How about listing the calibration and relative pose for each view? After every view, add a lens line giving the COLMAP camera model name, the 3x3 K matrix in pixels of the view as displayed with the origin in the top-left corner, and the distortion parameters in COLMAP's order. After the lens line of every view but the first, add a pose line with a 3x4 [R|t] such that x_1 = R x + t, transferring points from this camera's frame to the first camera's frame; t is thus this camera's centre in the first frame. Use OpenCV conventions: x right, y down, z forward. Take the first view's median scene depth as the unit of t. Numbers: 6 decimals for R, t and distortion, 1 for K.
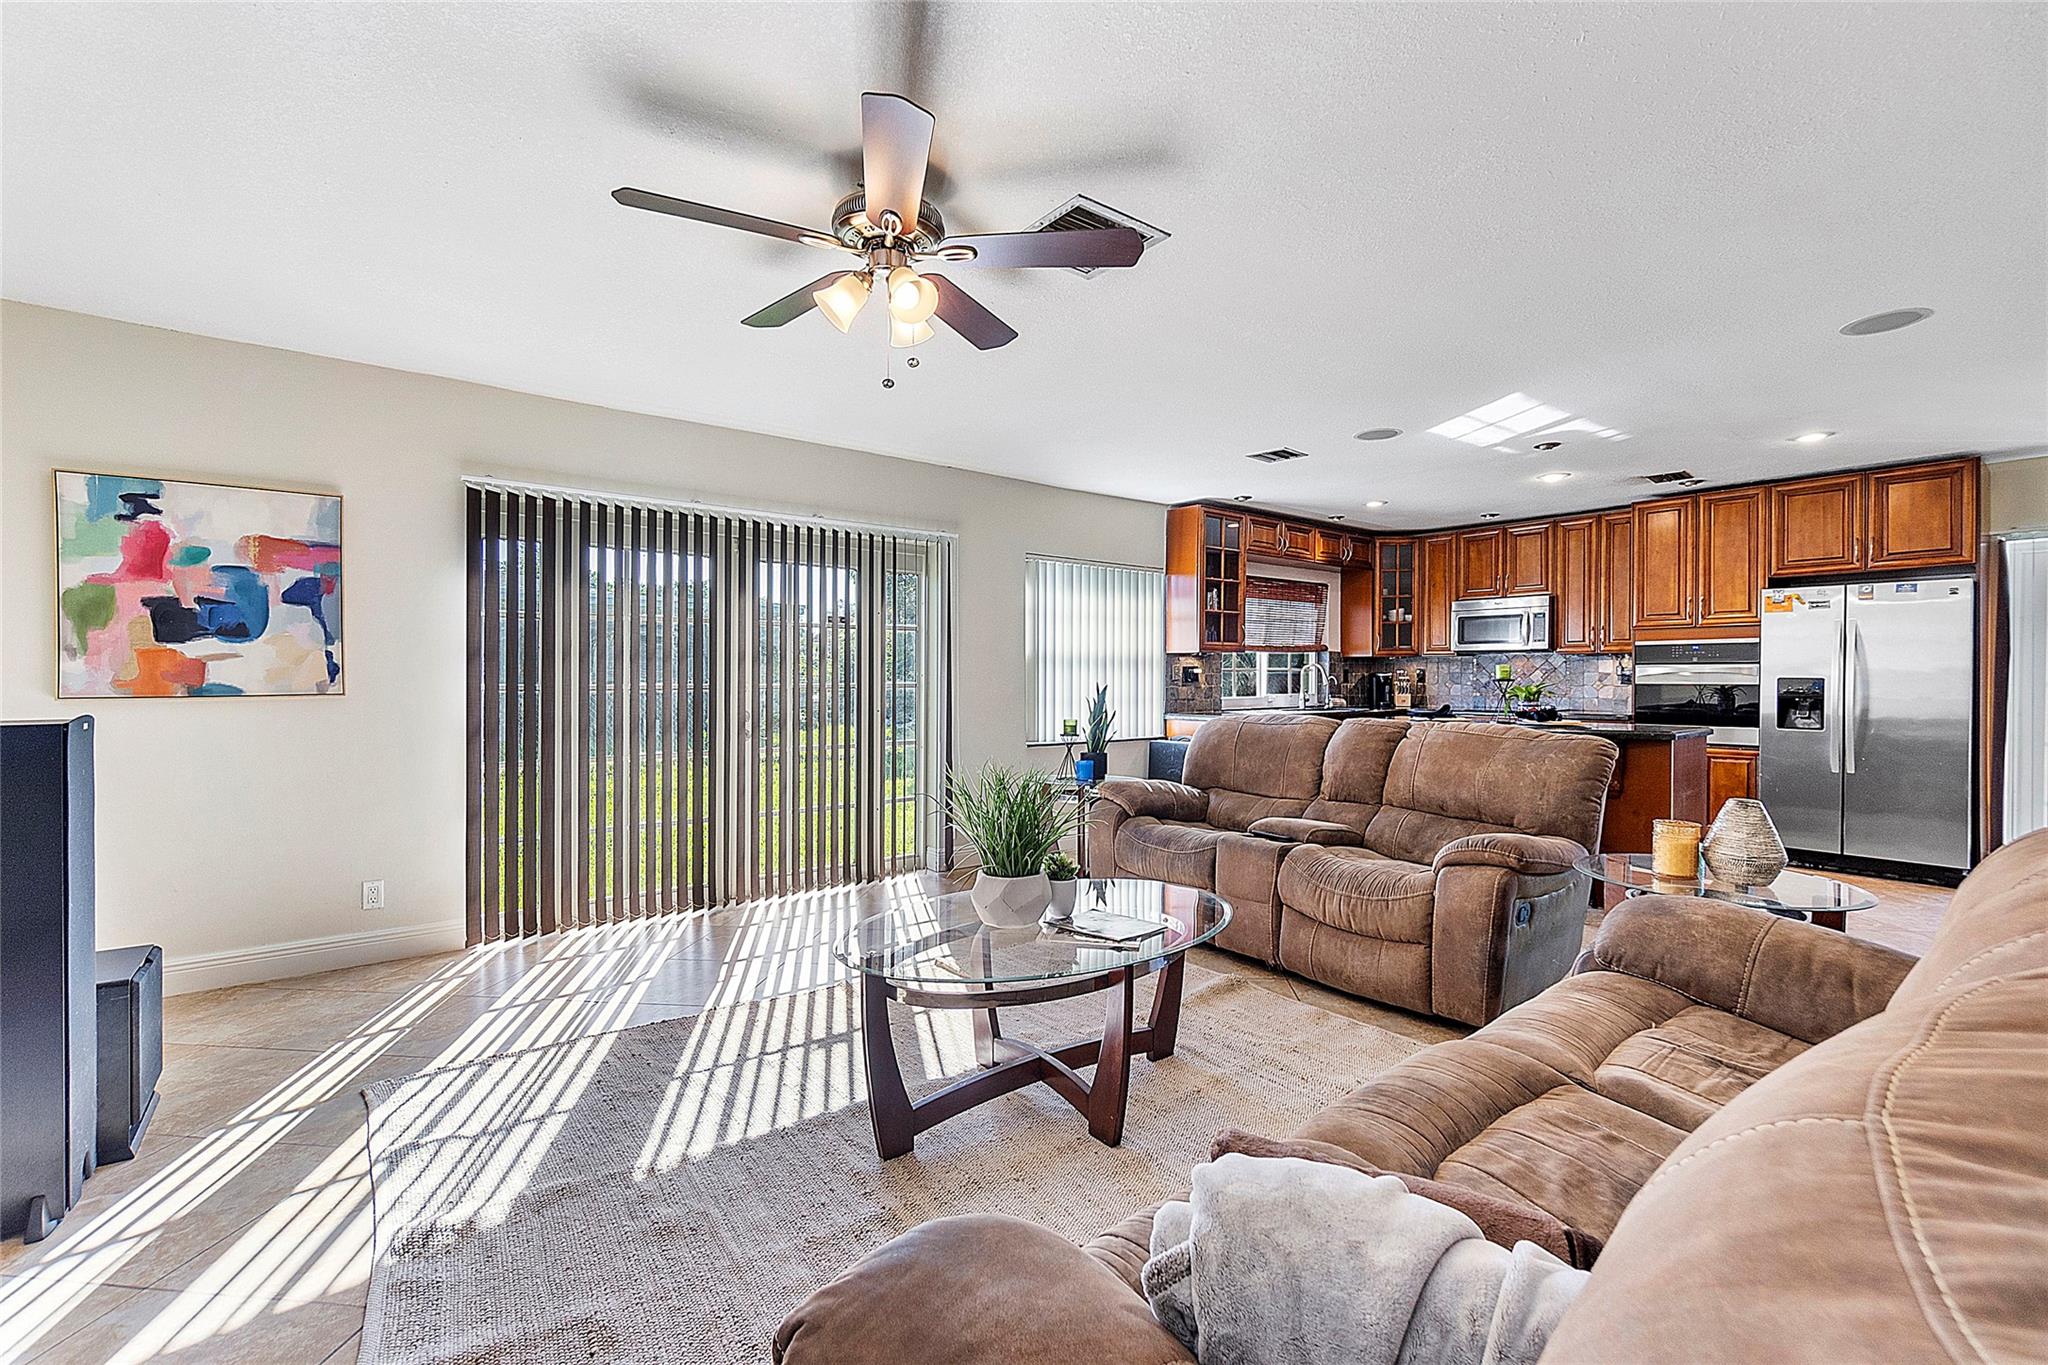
lens RADIAL K [[897.8, 0, 1022.4], [0, 897.8, 678.2], [0, 0, 1]] dist [-0.001150, -0.000386]
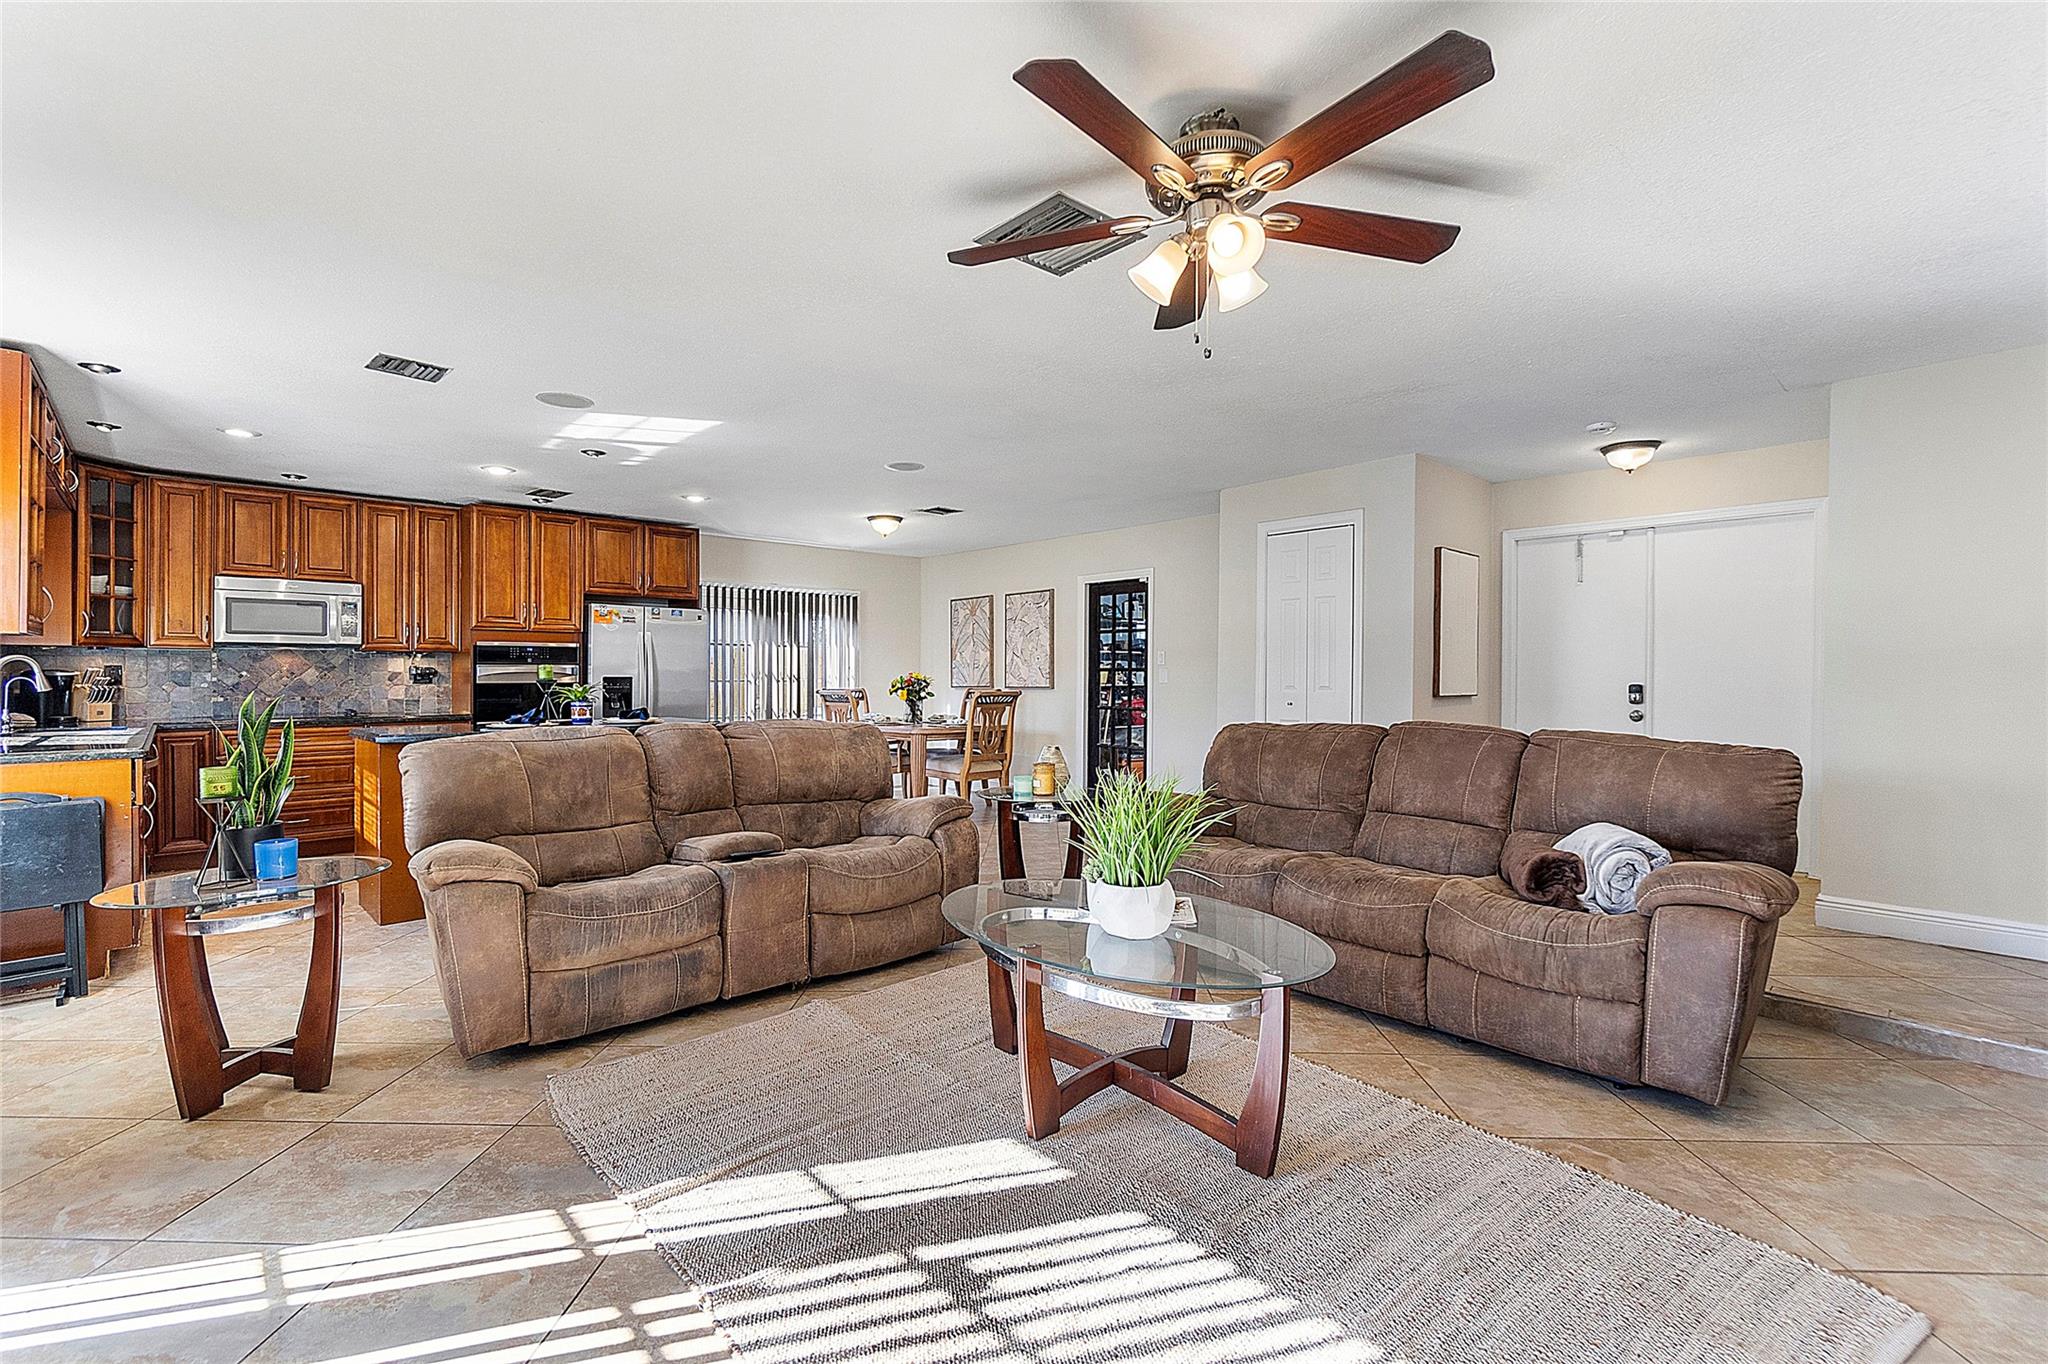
lens RADIAL K [[897.8, 0, 1022.4], [0, 897.8, 677.7], [0, 0, 1]] dist [-0.001150, -0.000386]
pose [[-0.075131, -0.005076, 0.997161, -0.381731], [0.001244, 0.999986, 0.005184, -0.004374], [-0.997173, 0.001630, -0.075124, 0.463013]]
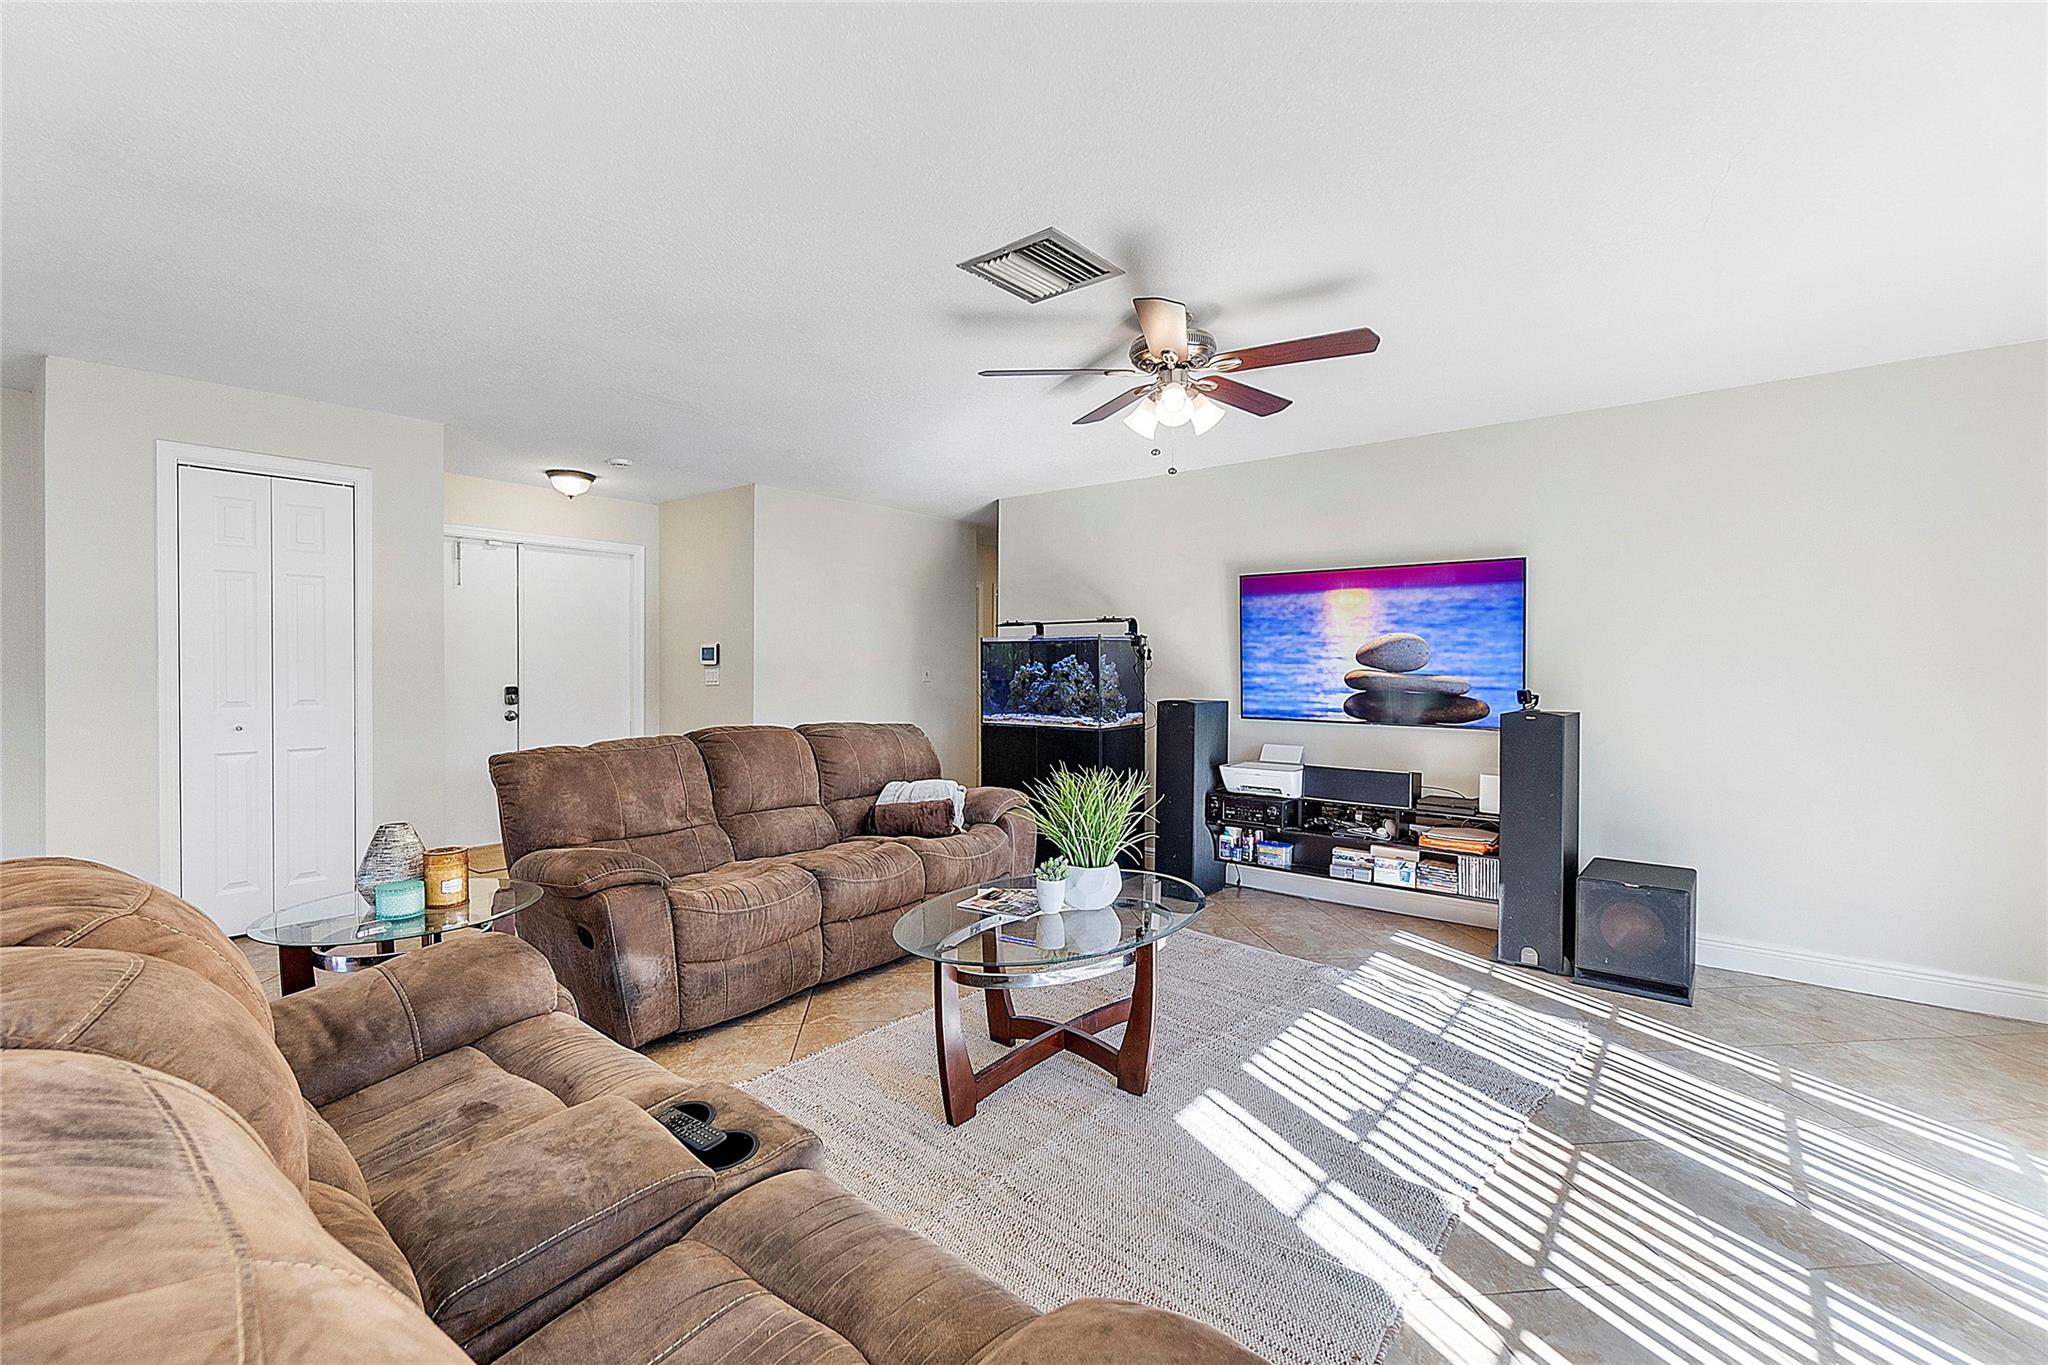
lens RADIAL K [[857.5, 0, 1025.4], [0, 857.5, 673.7], [0, 0, 1]] dist [-0.030769, -0.000149]
pose [[-0.978439, -0.011635, -0.206206, 0.142018], [-0.014572, 0.999813, 0.012728, -0.027078], [0.206019, 0.015458, -0.978426, 0.816487]]
